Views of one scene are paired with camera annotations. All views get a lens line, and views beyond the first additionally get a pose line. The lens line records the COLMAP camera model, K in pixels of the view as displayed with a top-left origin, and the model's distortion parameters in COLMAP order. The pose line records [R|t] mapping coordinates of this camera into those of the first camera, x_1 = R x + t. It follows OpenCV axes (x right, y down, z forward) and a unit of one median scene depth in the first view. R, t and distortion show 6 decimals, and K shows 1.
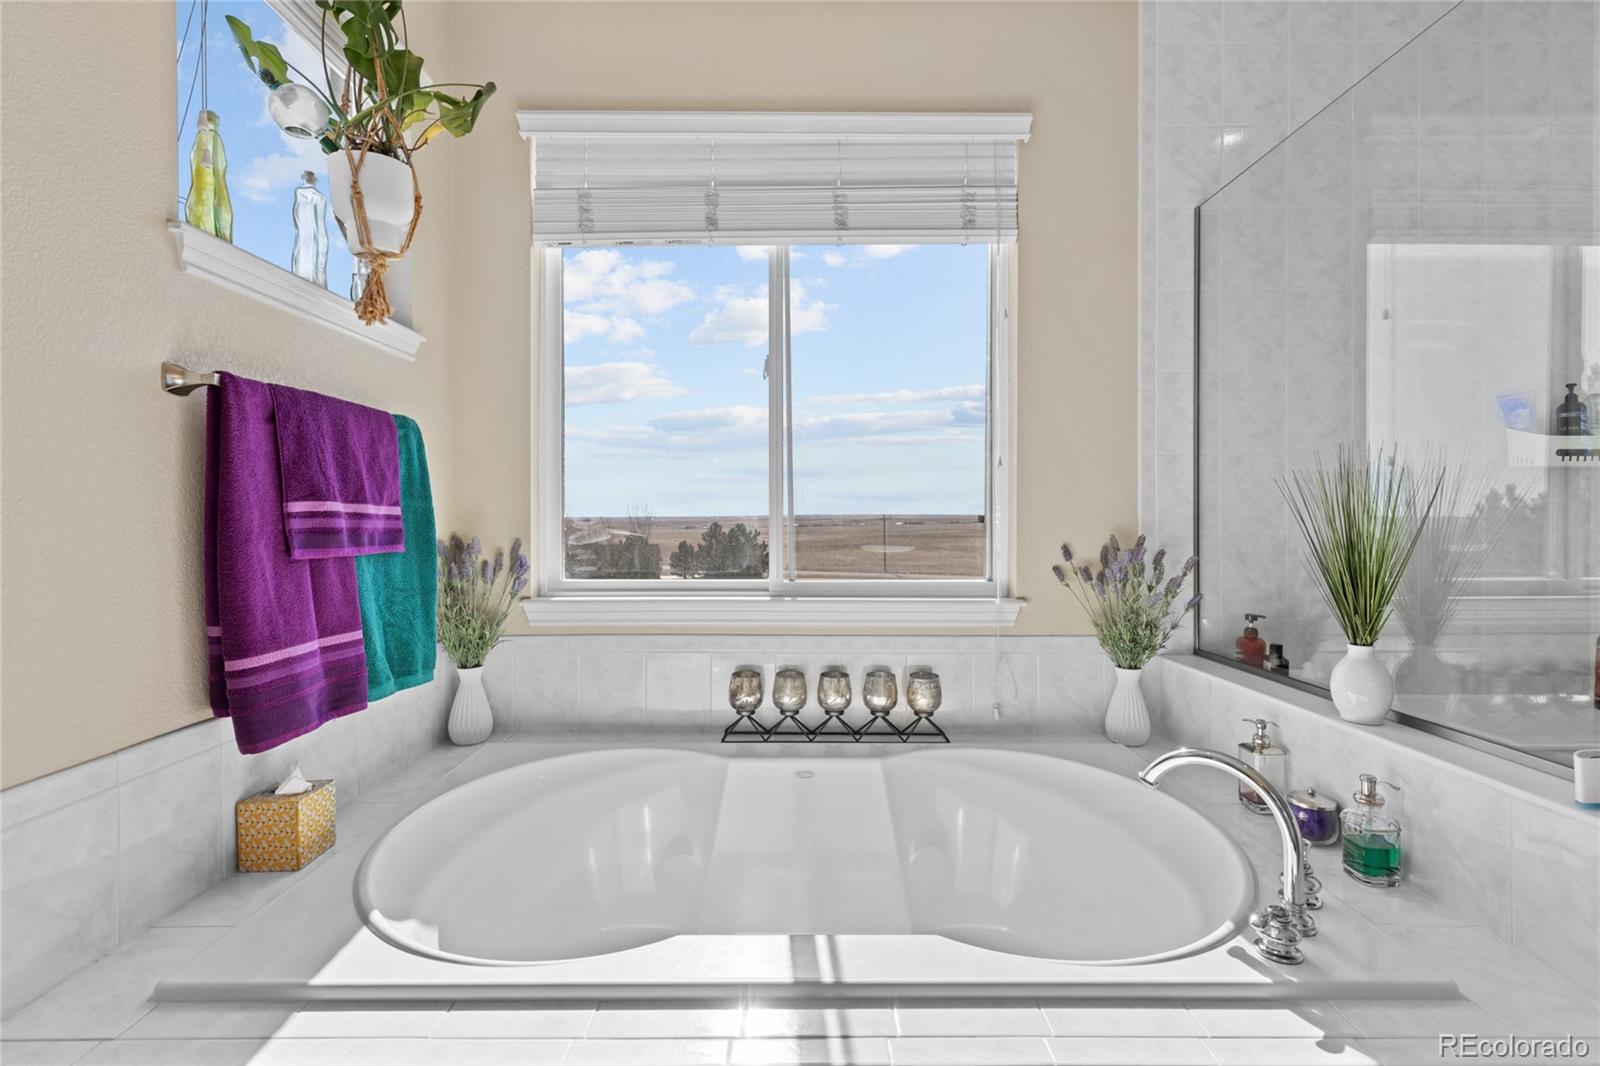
lens RADIAL K [[722.5, 0, 801.6], [0, 722.5, 523.5], [0, 0, 1]] dist [0.000180, 0.000749]
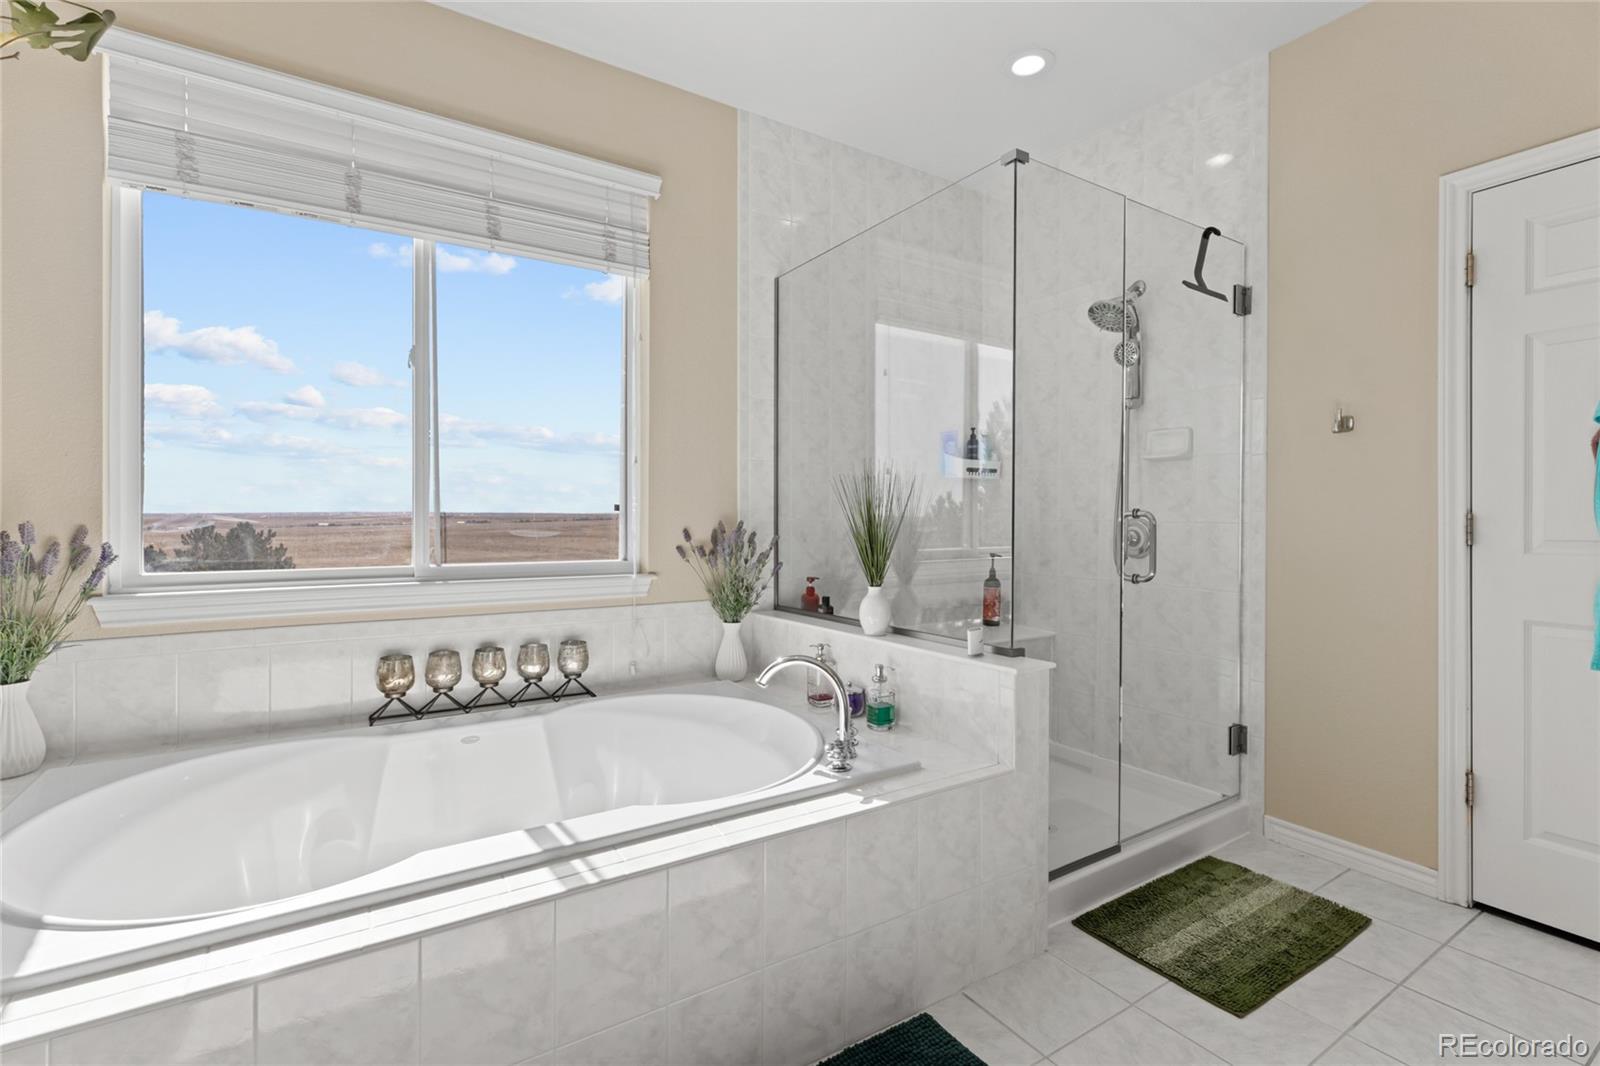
lens RADIAL K [[722.5, 0, 801.1], [0, 722.5, 524.5], [0, 0, 1]] dist [0.000180, 0.000749]
pose [[0.840488, -0.003883, 0.541816, -0.147027], [0.000901, 0.999983, 0.005768, 0.015456], [-0.541829, -0.004360, 0.840478, -0.161871]]
